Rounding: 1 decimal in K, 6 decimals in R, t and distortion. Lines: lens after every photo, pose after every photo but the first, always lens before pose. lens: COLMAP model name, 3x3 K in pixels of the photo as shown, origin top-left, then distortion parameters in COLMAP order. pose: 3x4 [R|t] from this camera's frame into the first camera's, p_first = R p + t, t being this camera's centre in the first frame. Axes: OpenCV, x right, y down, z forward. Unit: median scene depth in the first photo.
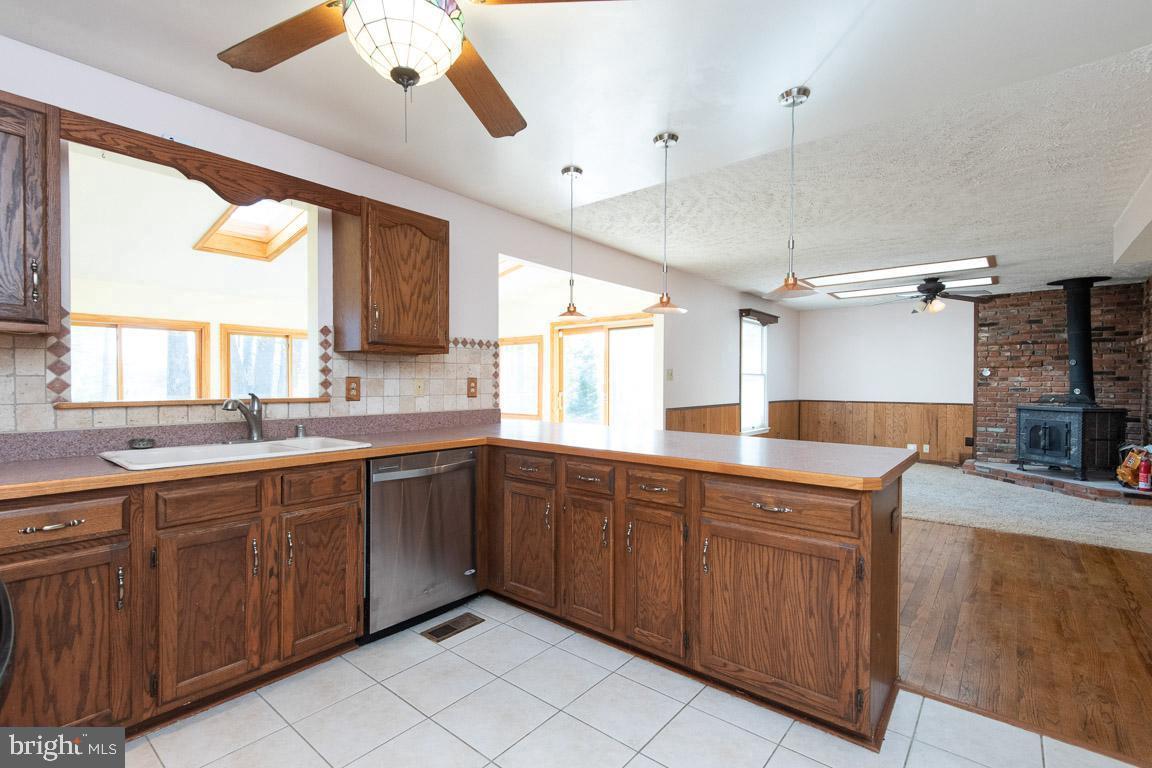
lens RADIAL K [[526.5, 0, 565.1], [0, 526.5, 390.4], [0, 0, 1]] dist [0.032357, -0.002728]
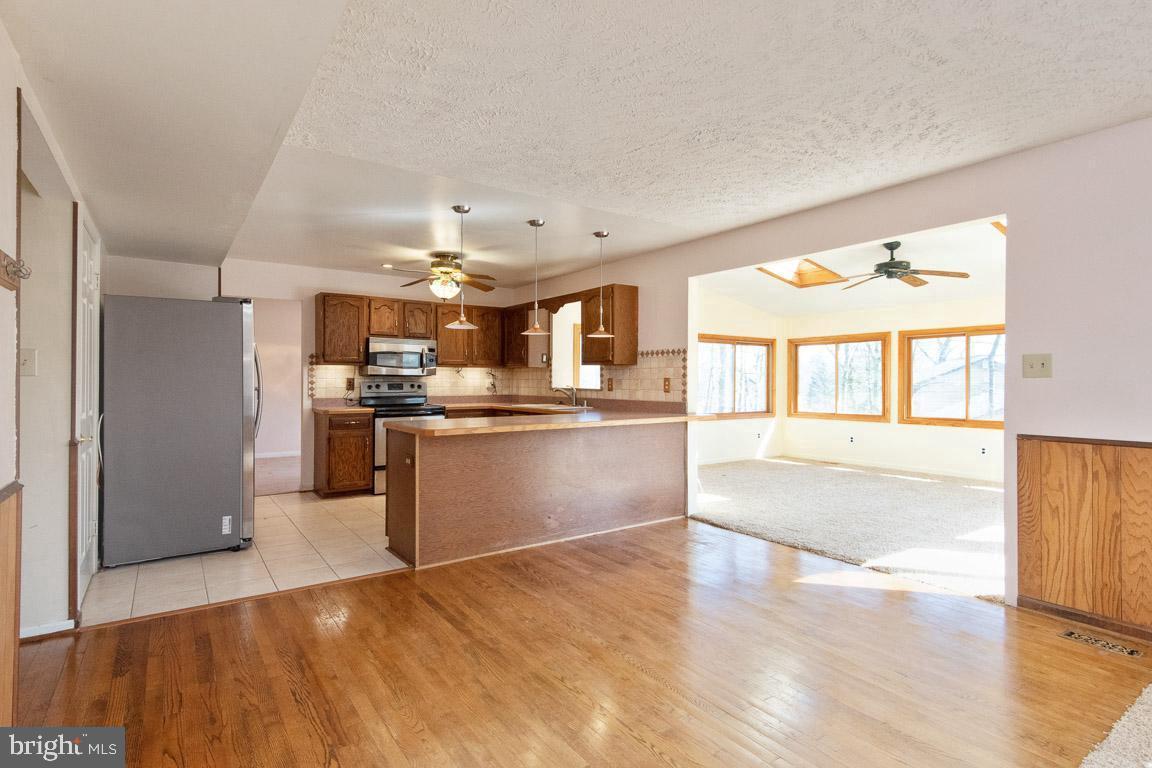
lens RADIAL K [[609.1, 0, 568.6], [0, 609.1, 379.3], [0, 0, 1]] dist [0.057346, -0.000213]
pose [[-0.270152, -0.006246, -0.962797, 1.773191], [-0.019096, 0.999817, -0.001128, -0.017189], [0.962628, 0.018080, -0.270222, 1.487347]]
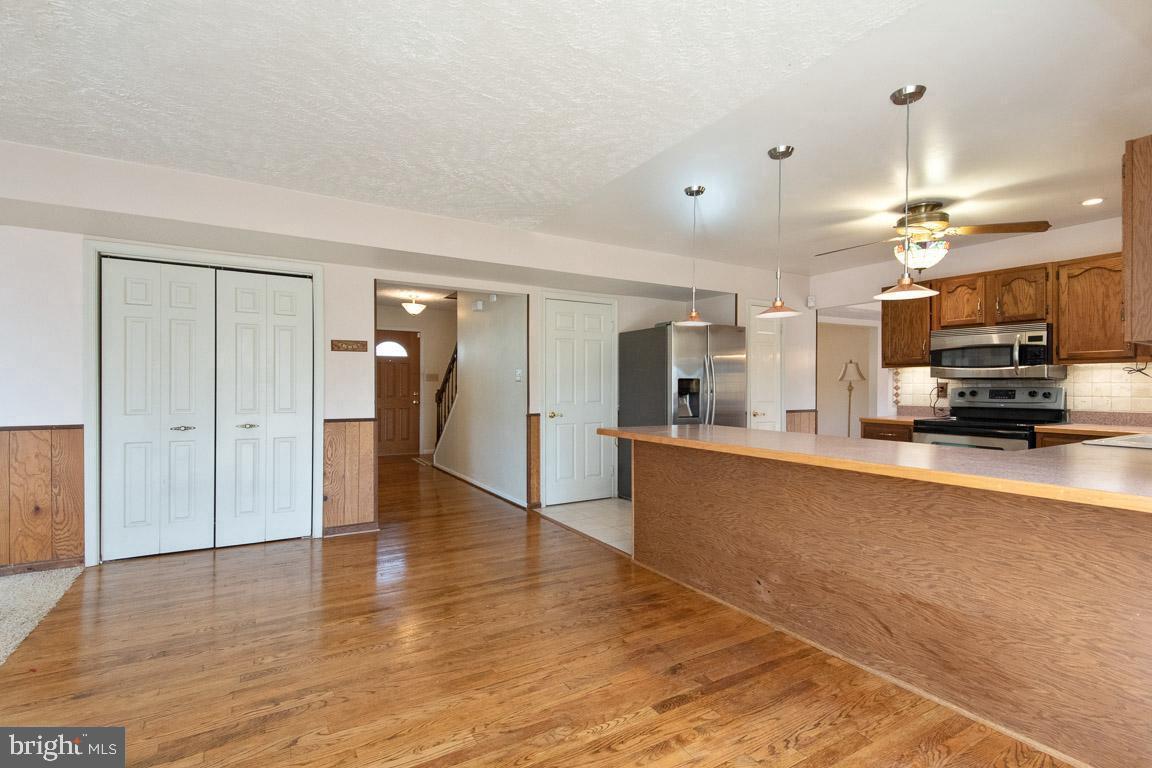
lens RADIAL K [[526.5, 0, 560.0], [0, 526.5, 381.5], [0, 0, 1]] dist [0.032357, -0.002728]
pose [[-0.933692, -0.006407, 0.358019, 0.215577], [-0.002758, 0.999939, 0.010703, -0.026559], [-0.358066, 0.009005, -0.933653, 2.034149]]
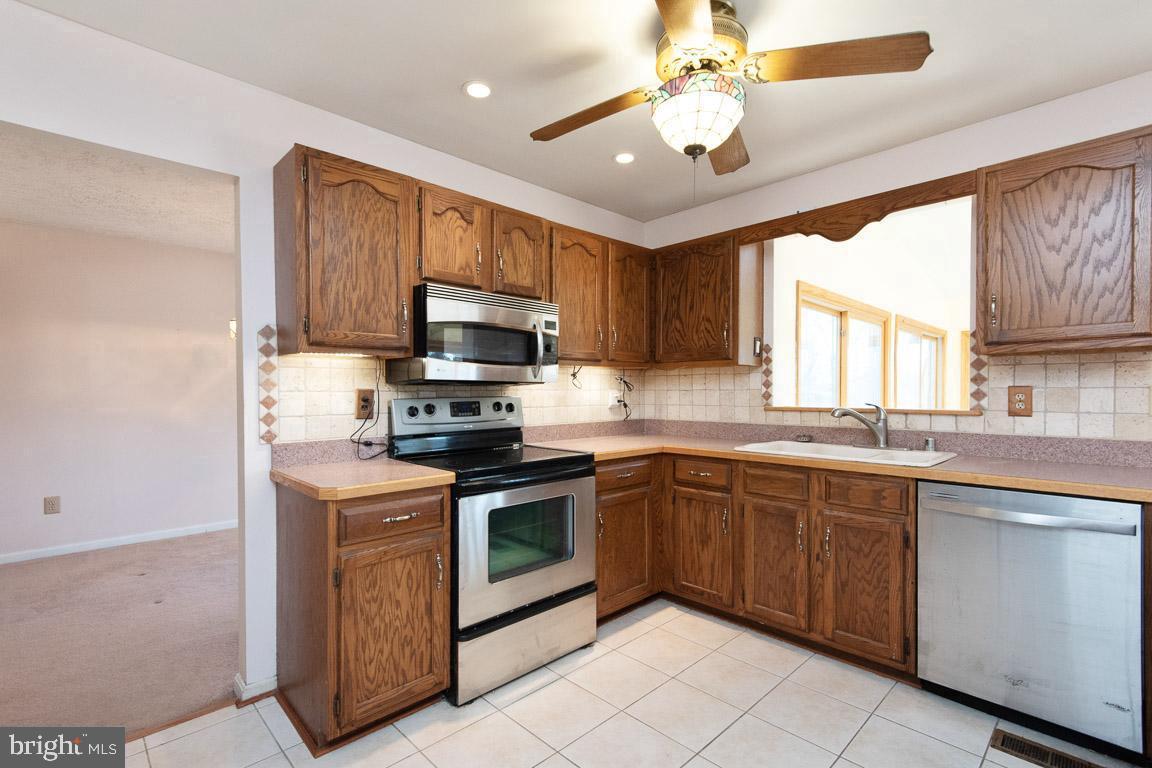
lens RADIAL K [[526.5, 0, 545.6], [0, 526.5, 398.8], [0, 0, 1]] dist [0.032357, -0.002728]
pose [[-0.119455, 0.010925, -0.992780, 0.490759], [-0.012383, 0.999845, 0.012493, -0.007899], [0.992762, 0.013786, -0.119301, 0.400547]]
